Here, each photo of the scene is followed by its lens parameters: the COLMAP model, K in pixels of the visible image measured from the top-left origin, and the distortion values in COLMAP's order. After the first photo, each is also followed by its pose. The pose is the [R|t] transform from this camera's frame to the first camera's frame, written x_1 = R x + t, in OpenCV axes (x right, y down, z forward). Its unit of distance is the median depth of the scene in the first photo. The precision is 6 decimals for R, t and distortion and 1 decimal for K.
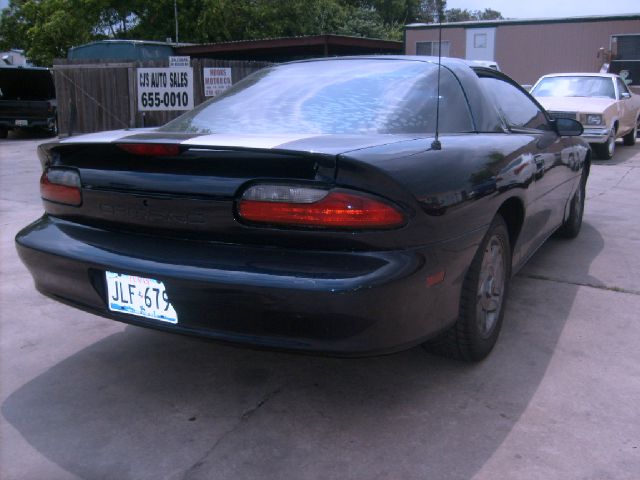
lens RADIAL K [[653.6, 0, 321.4], [0, 653.6, 263.0], [0, 0, 1]] dist [-0.143637, 0.107935]
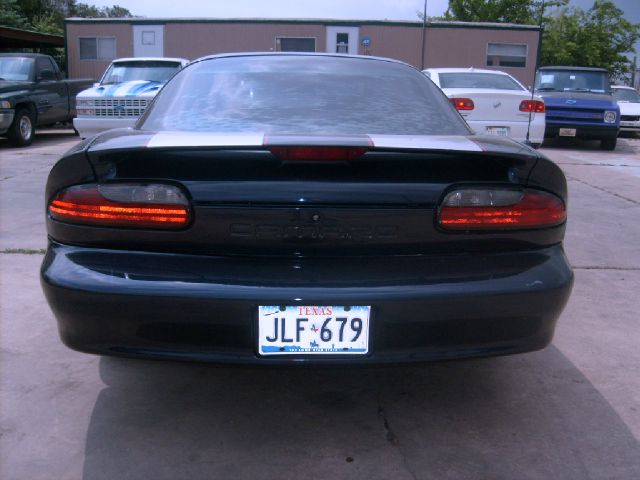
lens RADIAL K [[653.6, 0, 321.4], [0, 653.6, 263.0], [0, 0, 1]] dist [-0.143637, 0.107935]
pose [[0.846223, -0.111709, 0.520987, -0.574597], [0.110269, 0.993324, 0.033880, -0.050831], [-0.521294, 0.028778, 0.852892, 0.228170]]
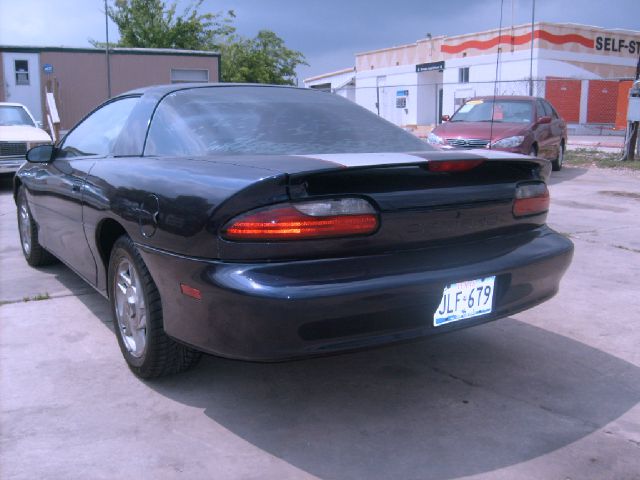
lens RADIAL K [[653.6, 0, 321.4], [0, 653.6, 263.0], [0, 0, 1]] dist [-0.143637, 0.107935]
pose [[0.453236, -0.182426, 0.872524, -1.093065], [0.222364, 0.971028, 0.087513, -0.130233], [-0.863210, 0.154354, 0.480670, 0.553886]]
